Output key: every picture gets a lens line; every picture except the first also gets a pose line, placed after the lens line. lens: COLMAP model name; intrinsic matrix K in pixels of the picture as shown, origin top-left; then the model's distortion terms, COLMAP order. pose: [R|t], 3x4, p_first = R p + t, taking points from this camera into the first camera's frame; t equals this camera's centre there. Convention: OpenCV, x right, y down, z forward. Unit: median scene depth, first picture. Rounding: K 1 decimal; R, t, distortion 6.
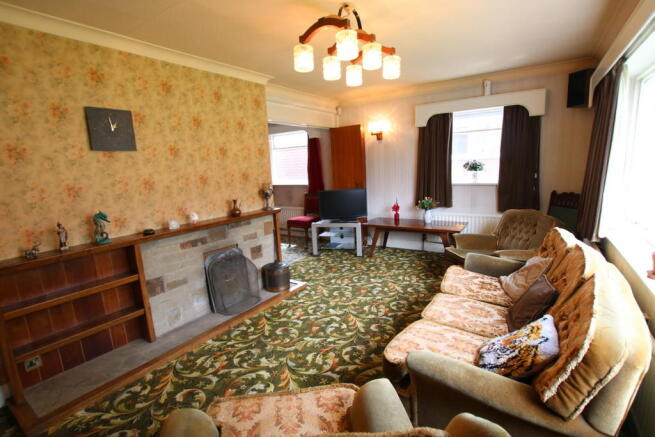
lens RADIAL K [[315.2, 0, 325.7], [0, 315.2, 223.8], [0, 0, 1]] dist [-0.027860, 0.000821]
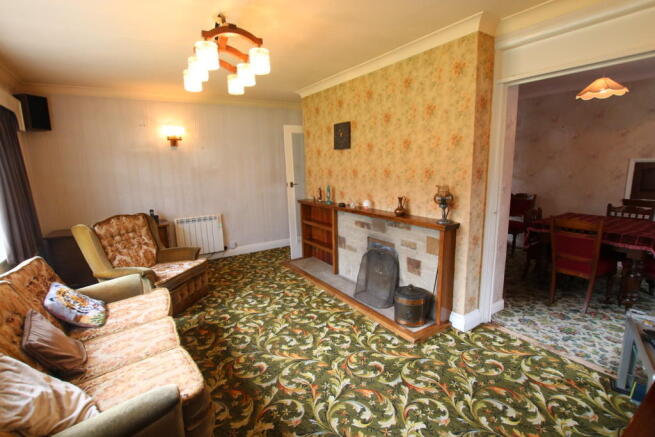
lens RADIAL K [[315.2, 0, 325.6], [0, 315.2, 221.3], [0, 0, 1]] dist [-0.027860, 0.000821]
pose [[-0.391656, 0.226652, -0.891759, 0.614105], [-0.120231, 0.948269, 0.293820, -0.249523], [0.912222, 0.222293, -0.344145, 1.113873]]
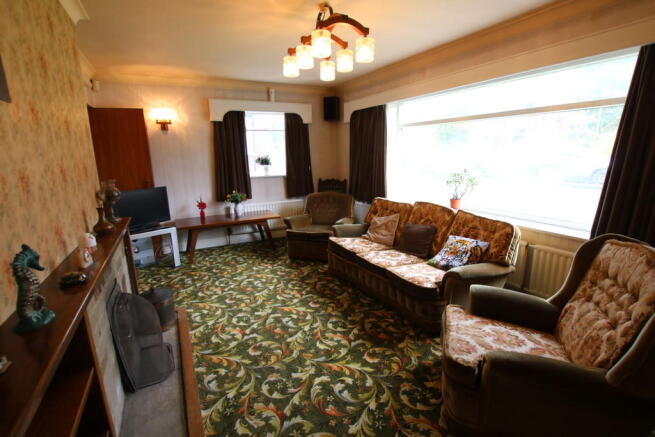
lens RADIAL K [[315.2, 0, 327.9], [0, 315.2, 224.4], [0, 0, 1]] dist [-0.027860, 0.000821]
pose [[0.477261, -0.155488, 0.864896, -0.593177], [0.156571, 0.983519, 0.090416, -0.029603], [-0.864701, 0.092265, 0.493741, 0.320330]]
